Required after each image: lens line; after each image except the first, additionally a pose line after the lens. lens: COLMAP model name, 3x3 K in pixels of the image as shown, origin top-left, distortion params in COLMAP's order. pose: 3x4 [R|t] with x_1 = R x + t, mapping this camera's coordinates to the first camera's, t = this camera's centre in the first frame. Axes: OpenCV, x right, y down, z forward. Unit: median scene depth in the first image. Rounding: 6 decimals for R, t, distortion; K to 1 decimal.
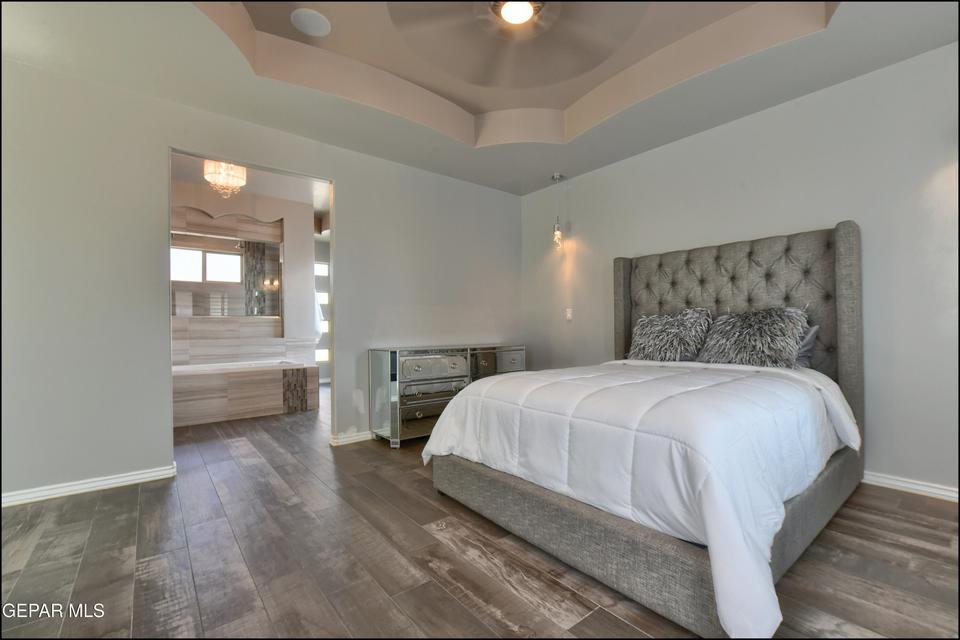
lens RADIAL K [[419.8, 0, 484.1], [0, 419.8, 327.7], [0, 0, 1]] dist [-0.003933, -0.000342]
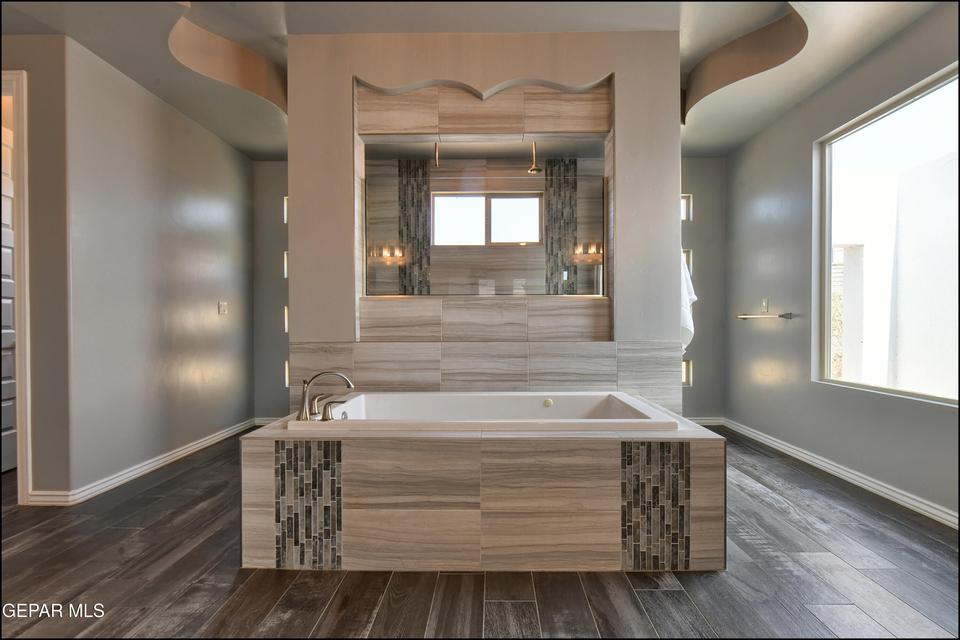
lens RADIAL K [[419.8, 0, 484.2], [0, 419.8, 323.1], [0, 0, 1]] dist [-0.003933, -0.000342]
pose [[0.765315, 0.010175, -0.643575, -0.291450], [-0.003918, 0.999930, 0.011150, 0.000226], [0.643644, -0.006011, 0.765302, 0.561085]]
